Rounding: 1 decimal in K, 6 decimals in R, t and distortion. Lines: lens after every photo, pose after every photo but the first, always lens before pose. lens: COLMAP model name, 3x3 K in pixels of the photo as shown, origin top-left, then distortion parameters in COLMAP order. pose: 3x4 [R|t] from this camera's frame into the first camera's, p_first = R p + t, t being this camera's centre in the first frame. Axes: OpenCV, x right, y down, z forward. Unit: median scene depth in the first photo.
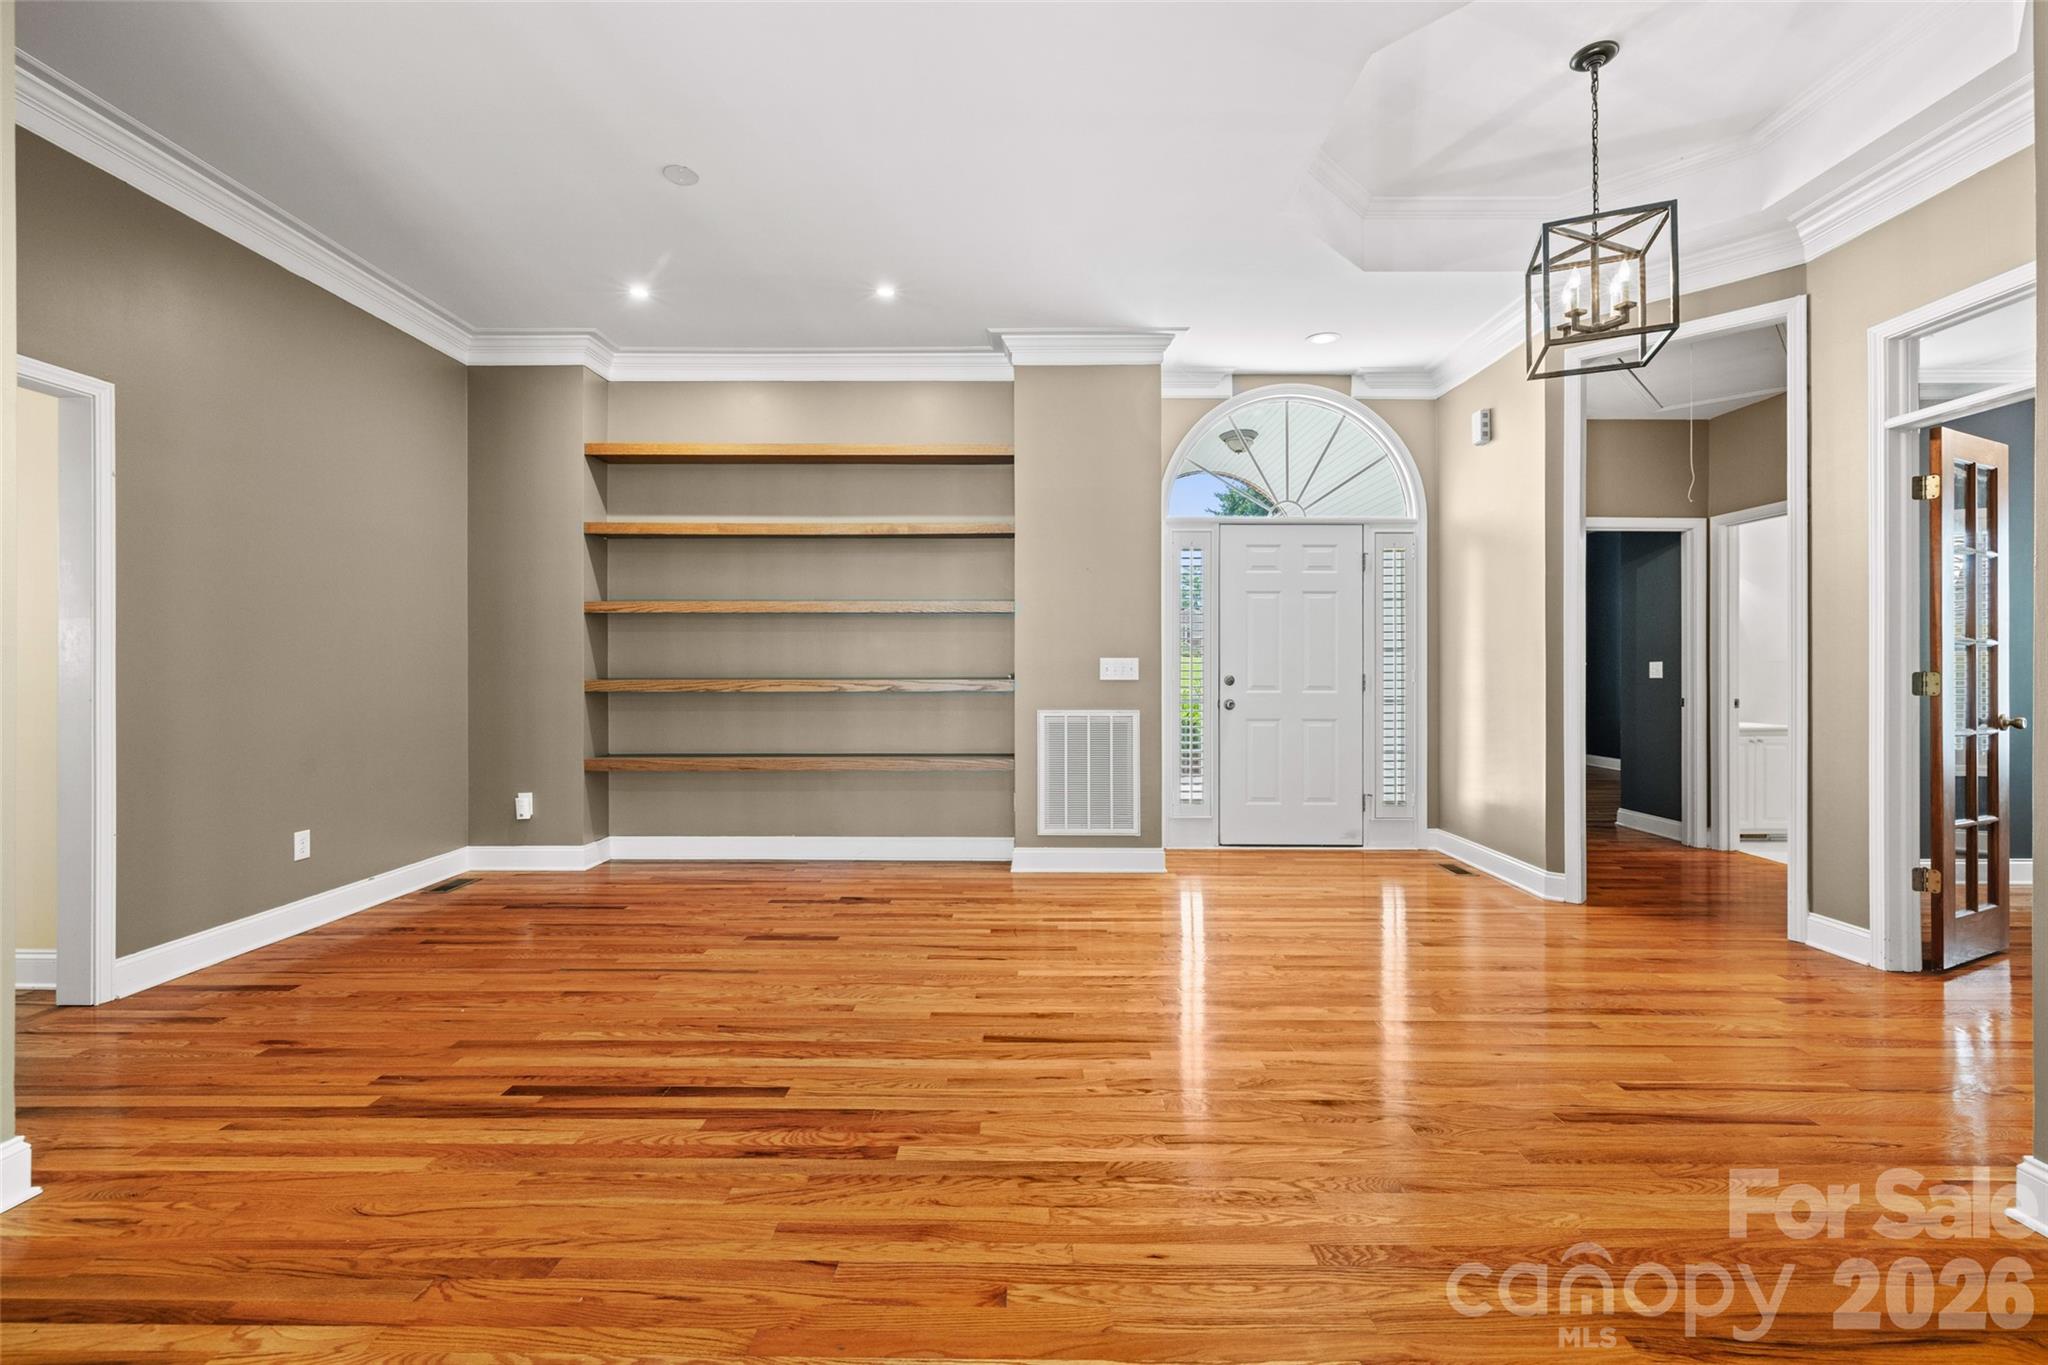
lens RADIAL K [[861.5, 0, 1014.7], [0, 861.5, 673.1], [0, 0, 1]] dist [-0.001396, 0.000222]
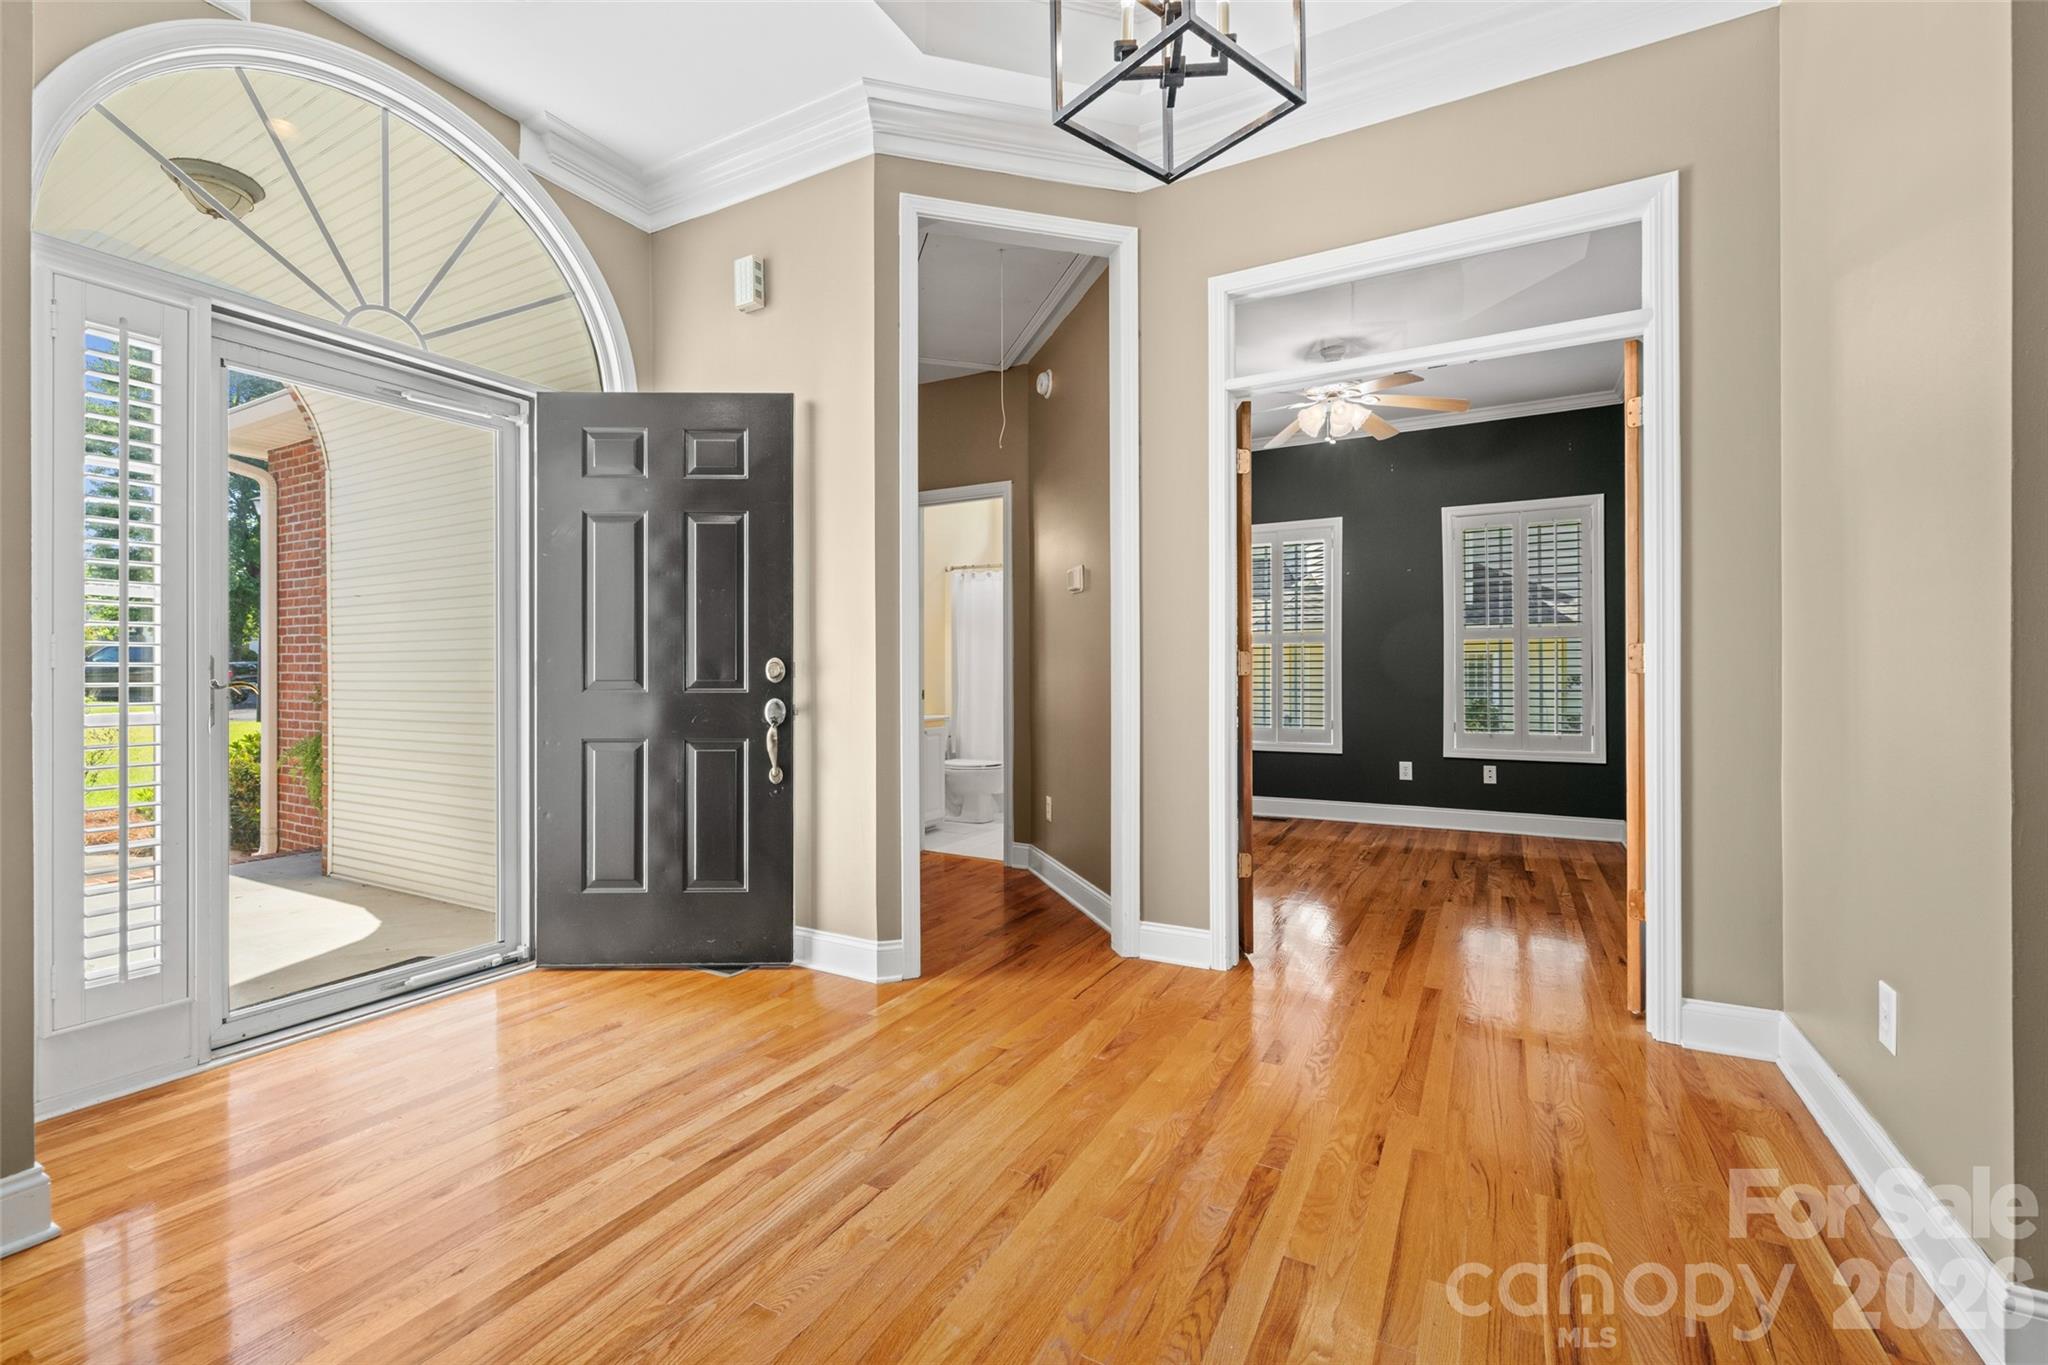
lens RADIAL K [[861.5, 0, 1008.4], [0, 861.5, 673.2], [0, 0, 1]] dist [-0.001396, 0.000222]
pose [[0.470811, -0.005428, 0.882217, 0.058975], [0.006896, 0.999973, 0.002472, 0.013689], [-0.882207, 0.004920, 0.470836, 0.584325]]
